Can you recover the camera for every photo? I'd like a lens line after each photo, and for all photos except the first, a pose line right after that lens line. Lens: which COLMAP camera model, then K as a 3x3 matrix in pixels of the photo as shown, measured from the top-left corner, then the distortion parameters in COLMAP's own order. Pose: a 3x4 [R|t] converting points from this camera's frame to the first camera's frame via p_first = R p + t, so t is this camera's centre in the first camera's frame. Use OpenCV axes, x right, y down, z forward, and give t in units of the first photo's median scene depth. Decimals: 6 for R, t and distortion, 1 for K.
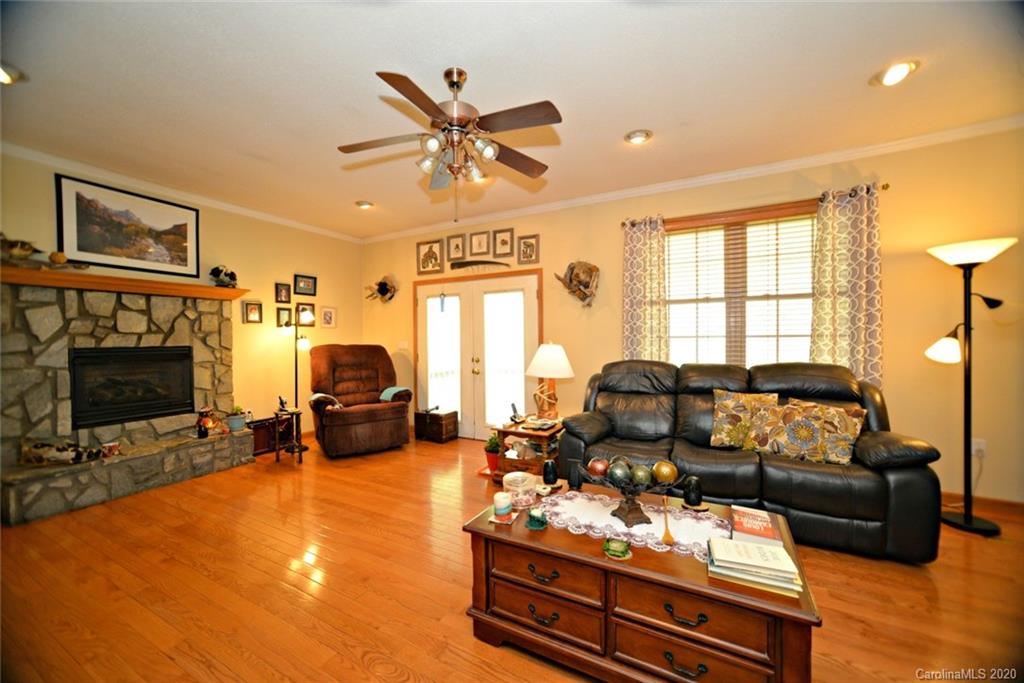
lens RADIAL K [[391.4, 0, 503.1], [0, 391.4, 345.1], [0, 0, 1]] dist [-0.002411, 0.001611]
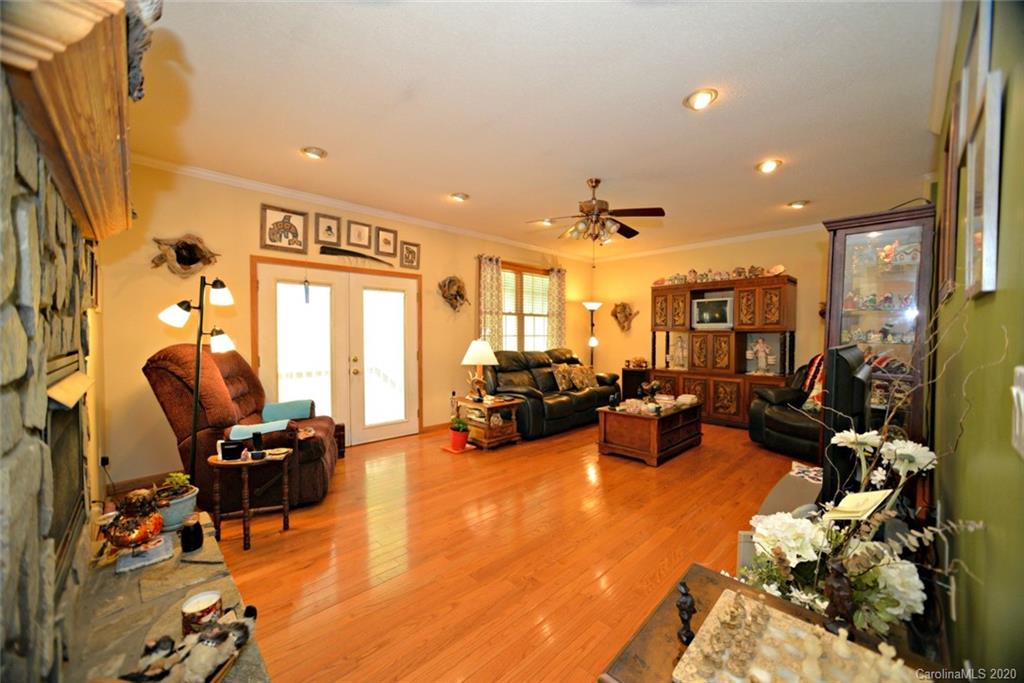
lens RADIAL K [[411.5, 0, 517.1], [0, 411.5, 345.7], [0, 0, 1]] dist [0.002617, 0.000746]
pose [[0.291786, -0.020793, 0.956257, -0.897195], [0.008541, 0.999780, 0.019133, -0.009824], [-0.956445, 0.002585, 0.291900, 0.354909]]
